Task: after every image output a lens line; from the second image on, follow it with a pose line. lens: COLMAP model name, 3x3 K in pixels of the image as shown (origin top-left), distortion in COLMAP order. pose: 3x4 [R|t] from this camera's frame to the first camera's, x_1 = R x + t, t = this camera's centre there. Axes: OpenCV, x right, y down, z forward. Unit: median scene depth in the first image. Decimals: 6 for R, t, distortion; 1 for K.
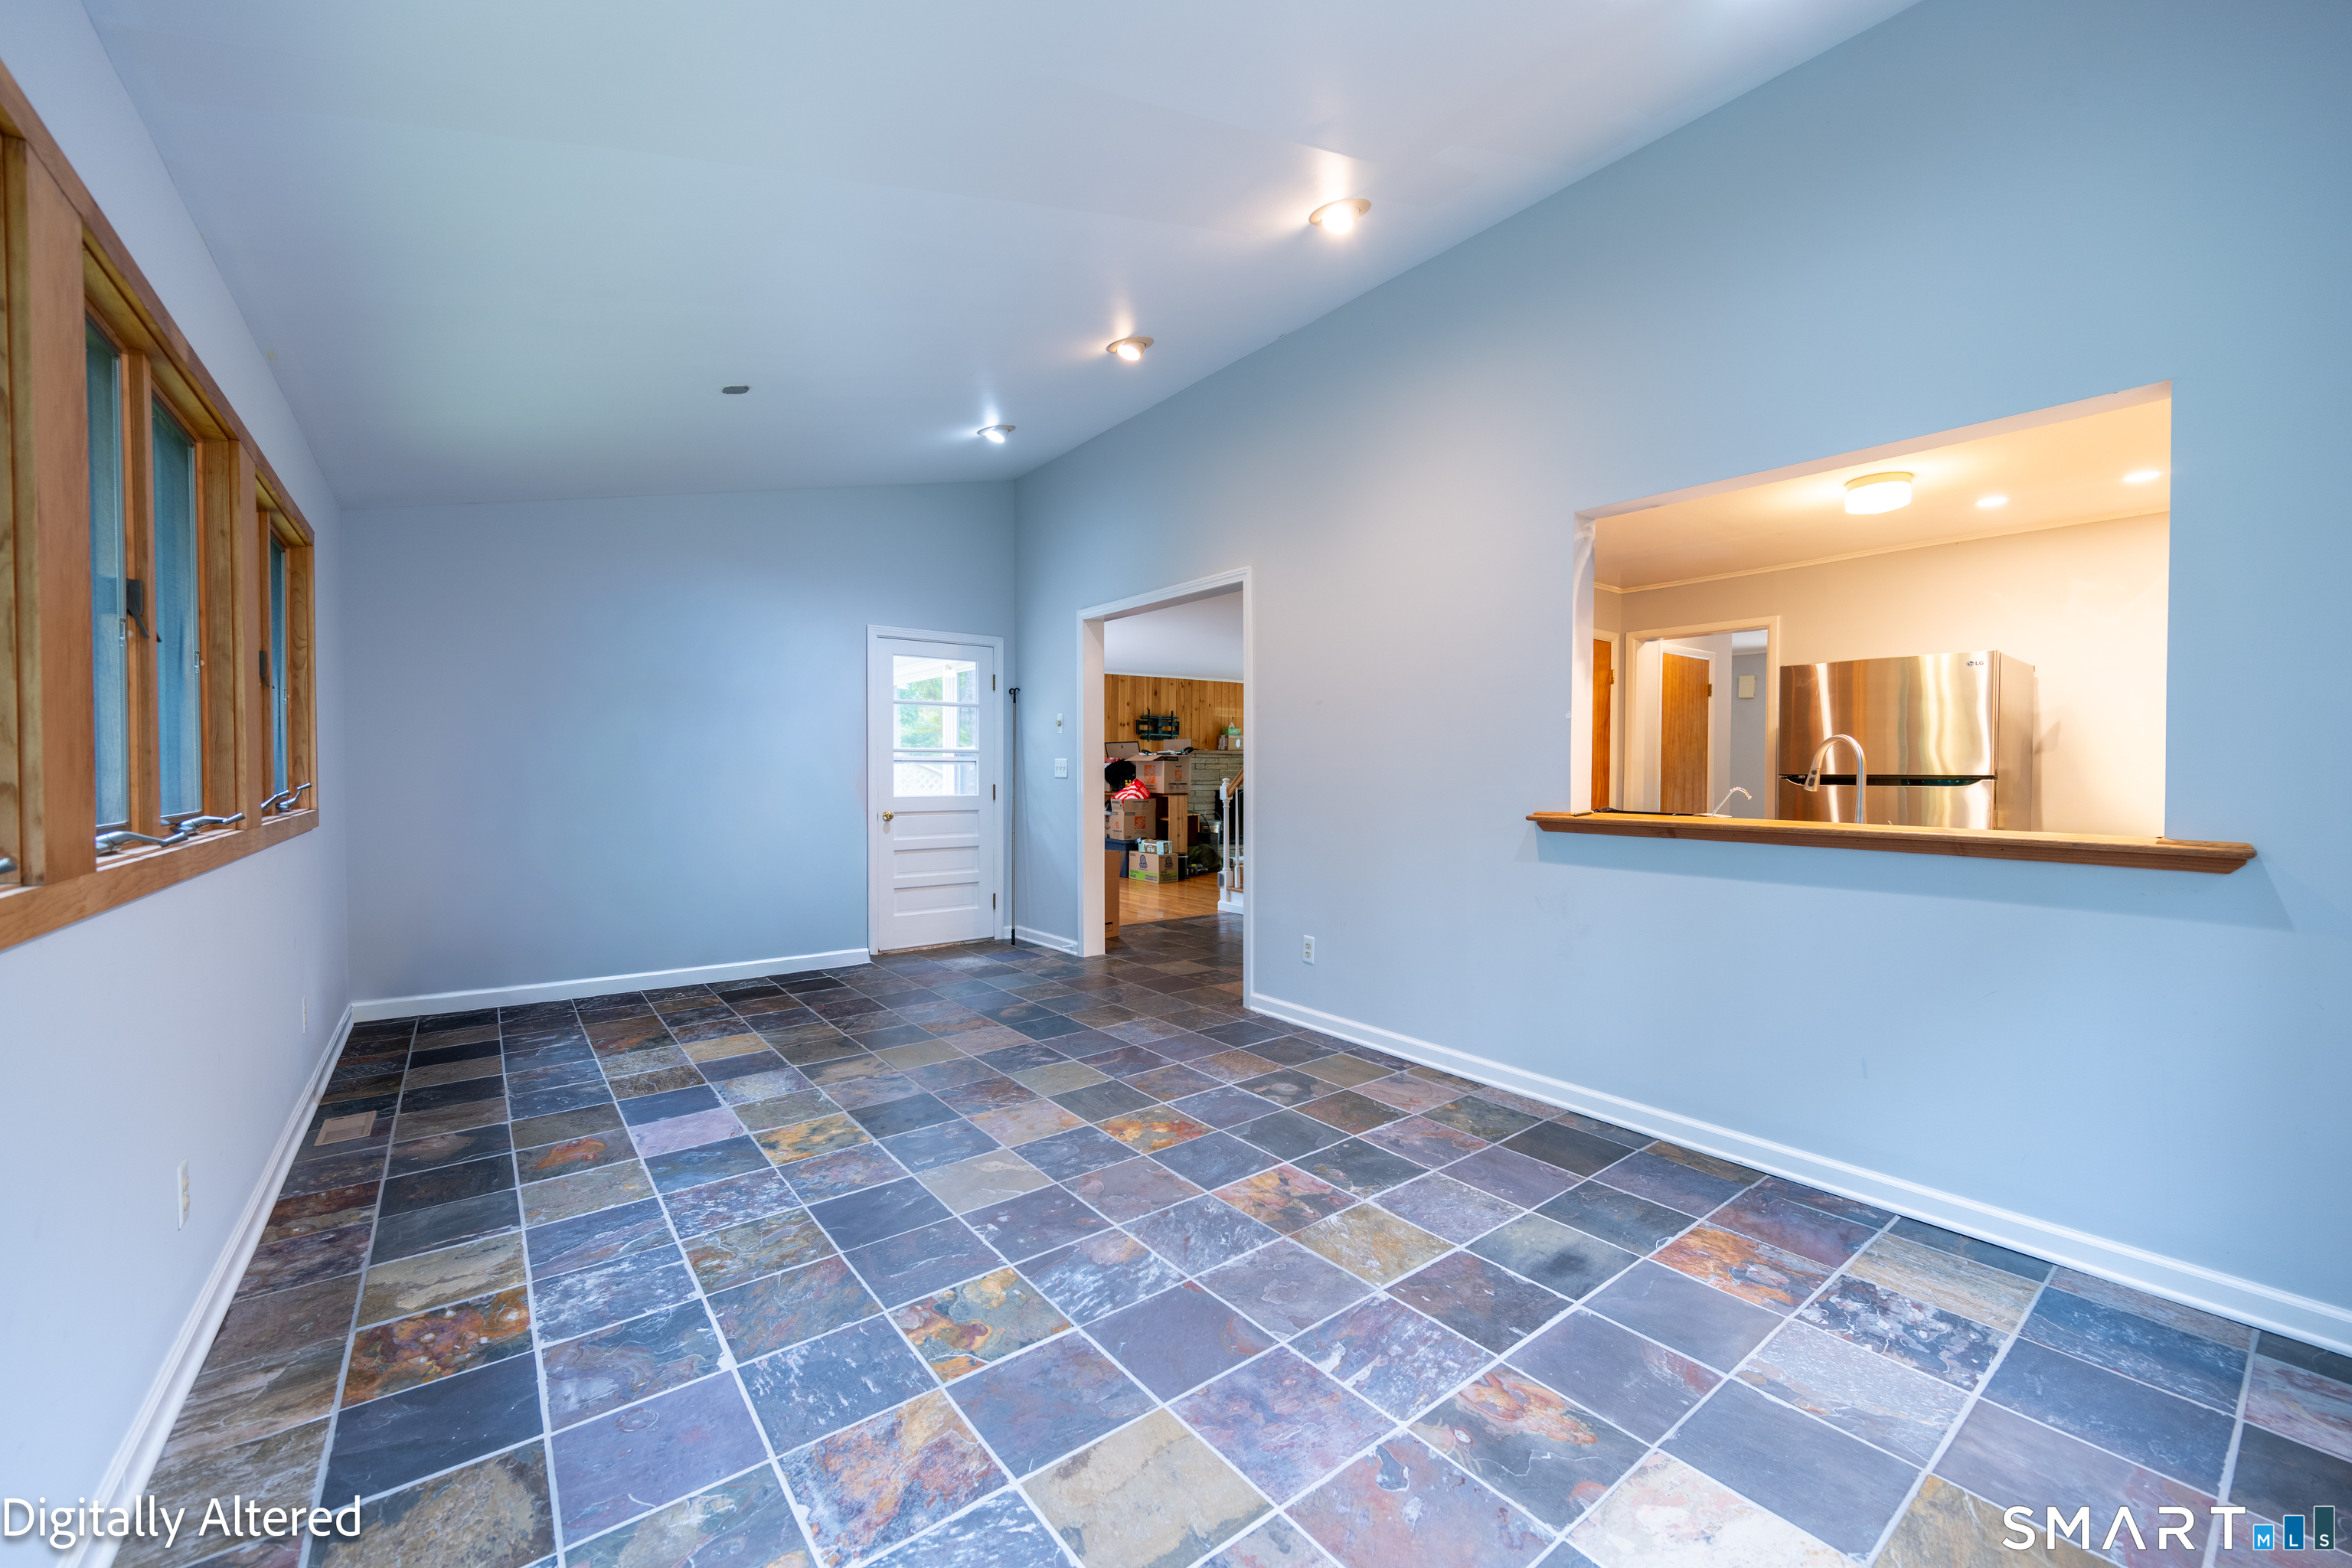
lens RADIAL K [[916.6, 0, 1178.1], [0, 916.6, 782.7], [0, 0, 1]] dist [0.000306, 0.000045]
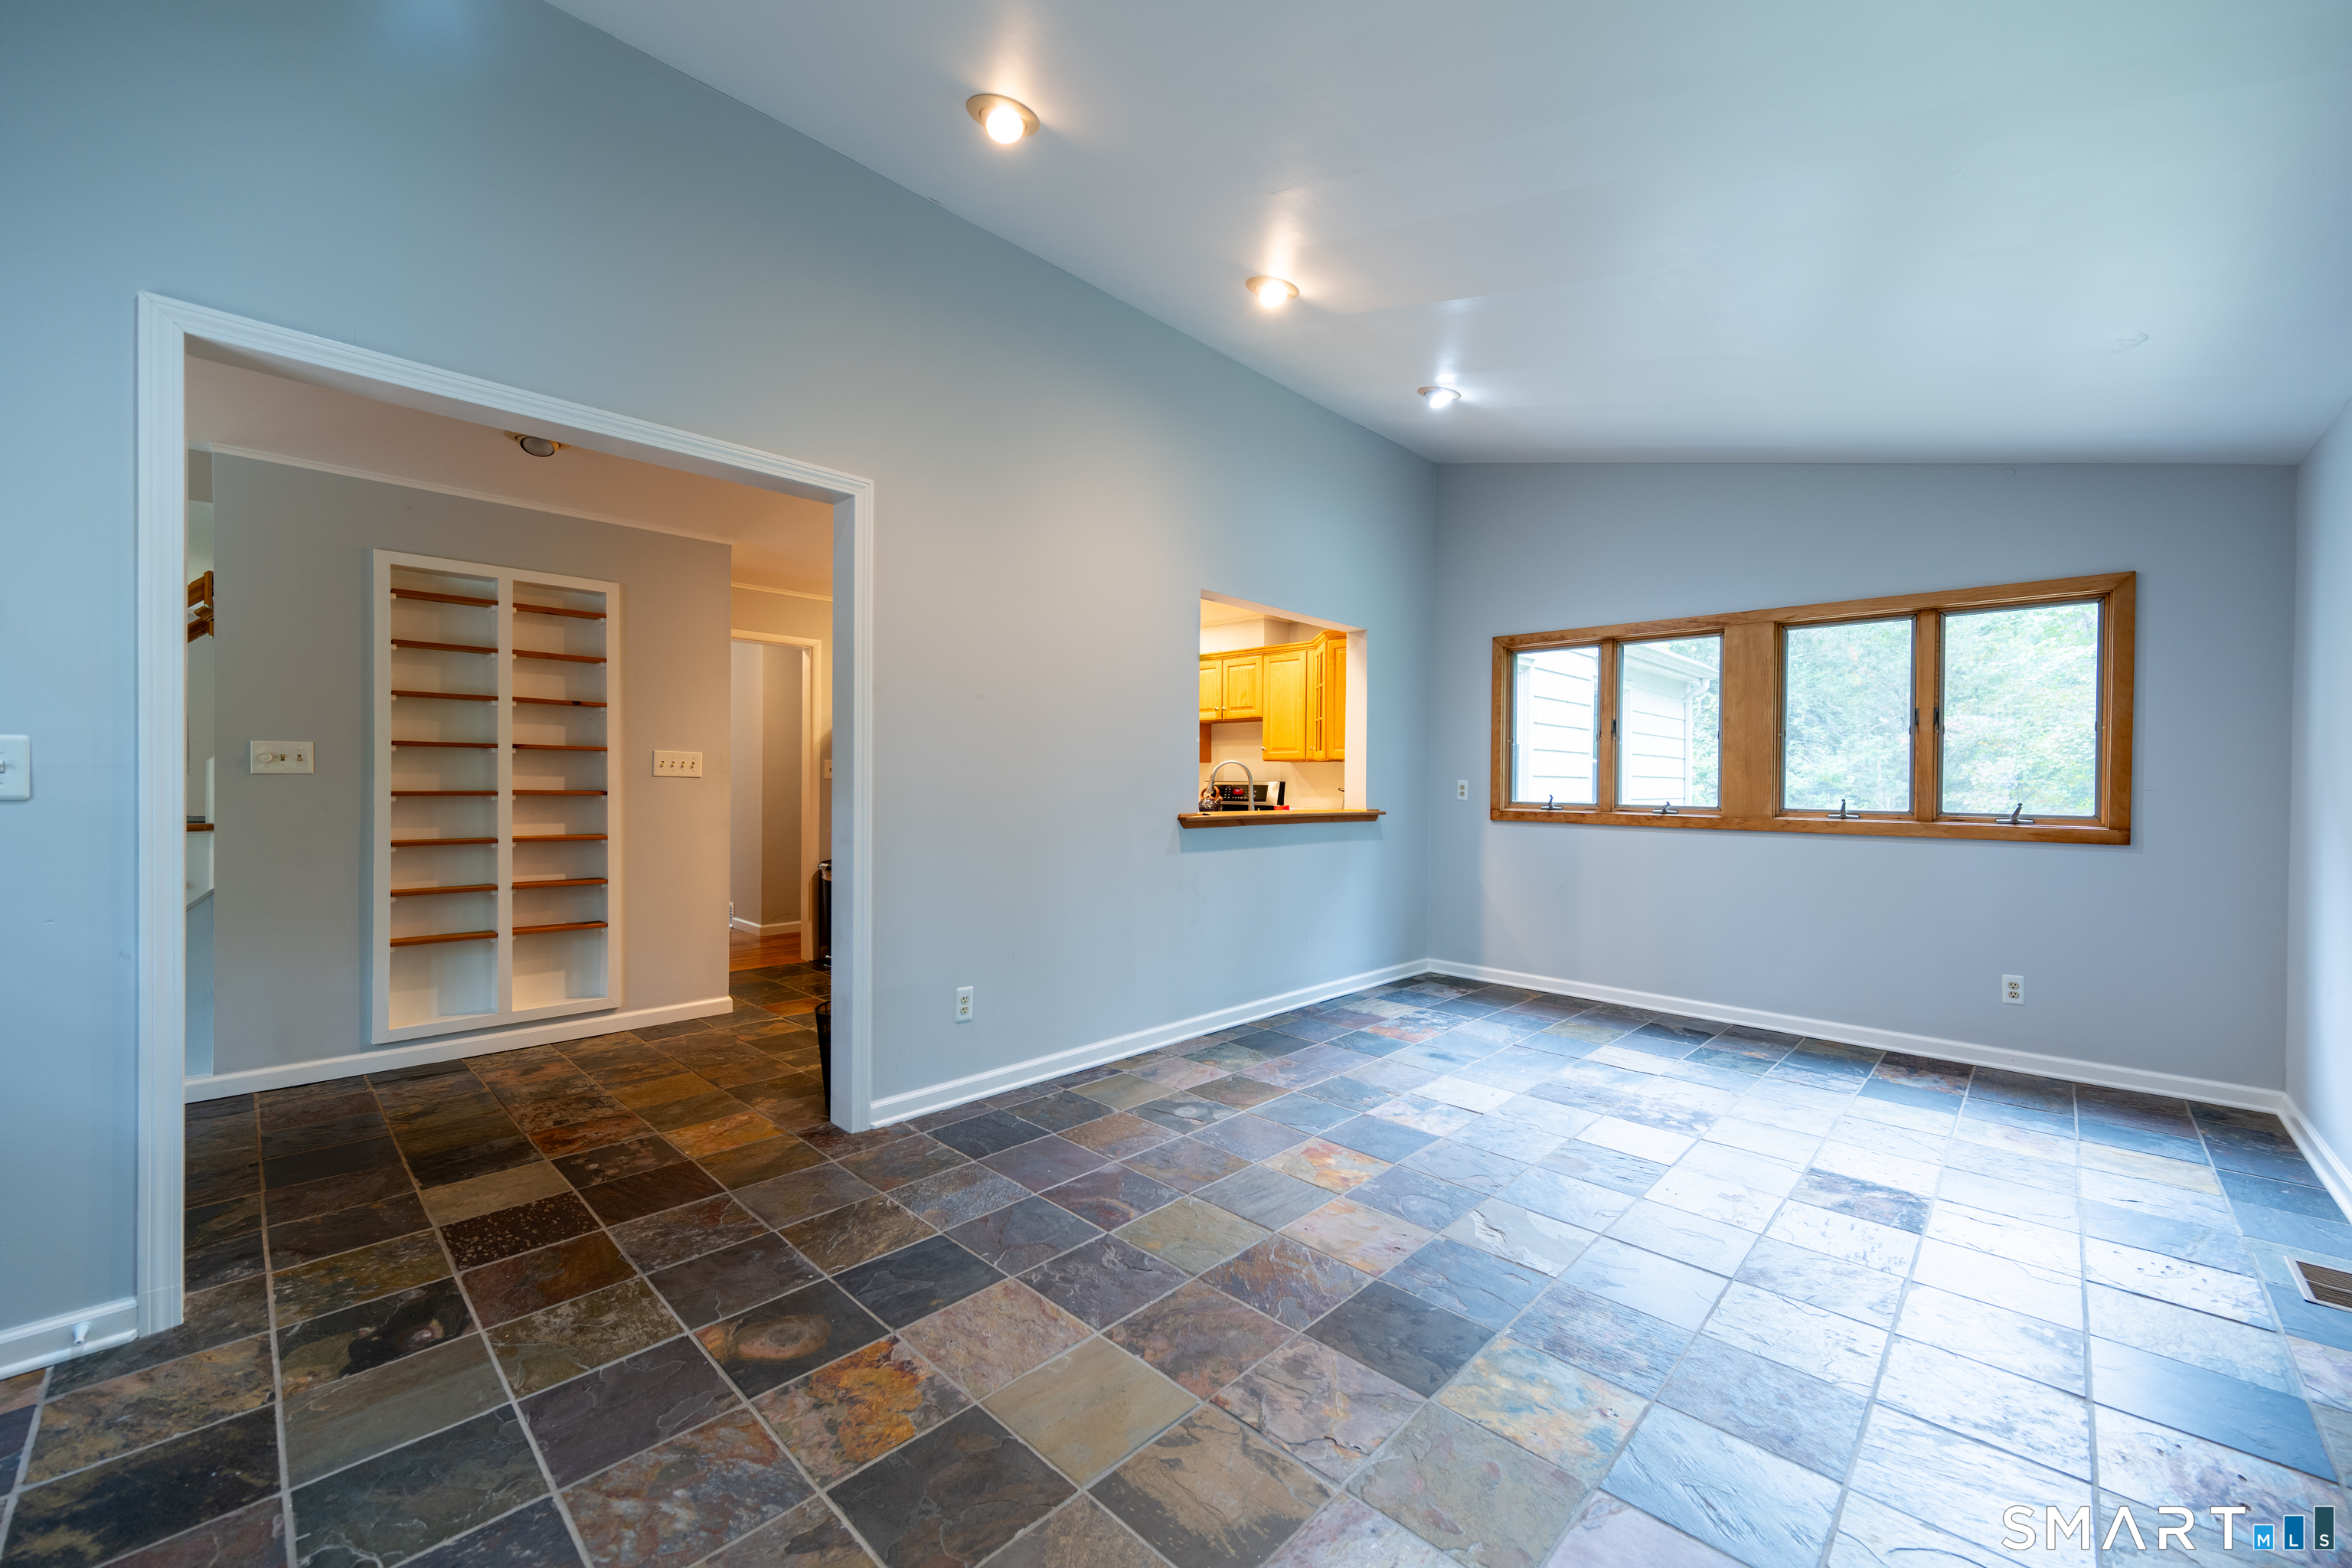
lens RADIAL K [[916.6, 0, 1179.7], [0, 916.6, 780.8], [0, 0, 1]] dist [0.000306, 0.000045]
pose [[-0.150491, -0.003941, 0.988604, -0.946588], [0.003183, 0.999985, 0.004471, -0.021656], [-0.988606, 0.003820, -0.150476, 1.311664]]
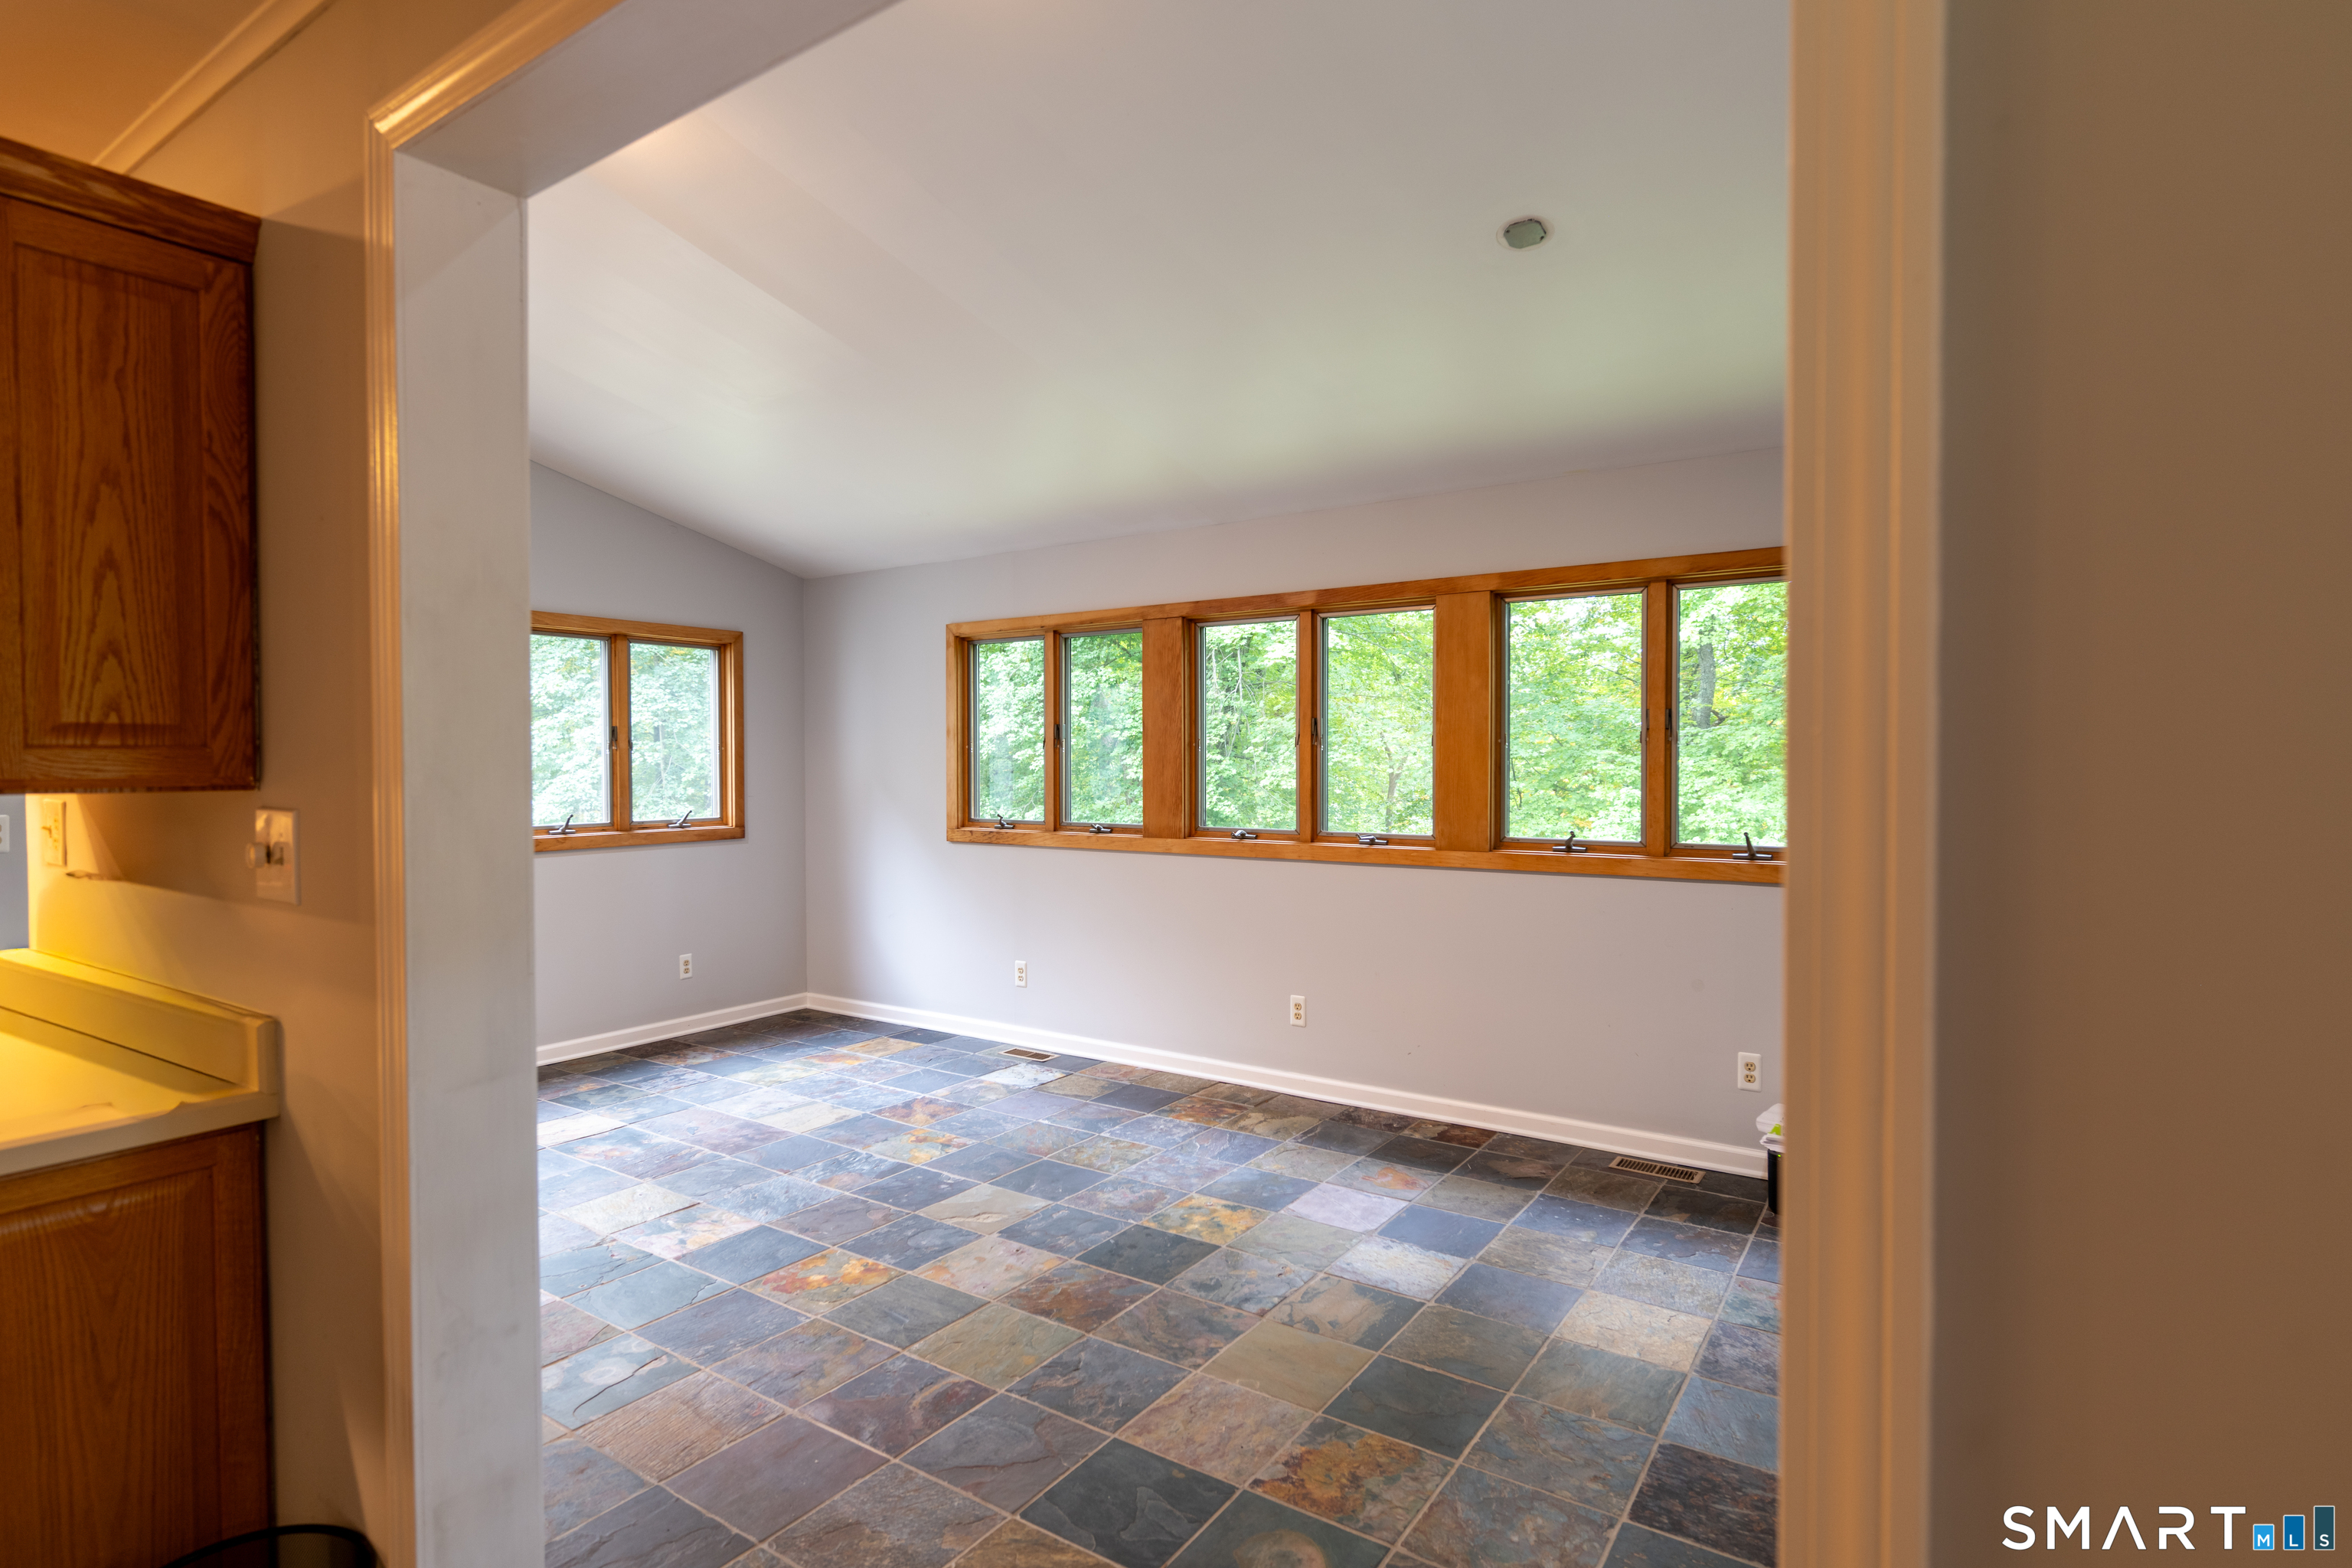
lens RADIAL K [[1176.5, 0, 1169.2], [0, 1176.5, 775.6], [0, 0, 1]] dist [0.005001, 0.000223]
pose [[-0.951881, 0.007278, -0.306380, 0.000814], [-0.000871, 0.999650, 0.026452, -0.094188], [0.306465, 0.025446, -0.951542, 2.099956]]
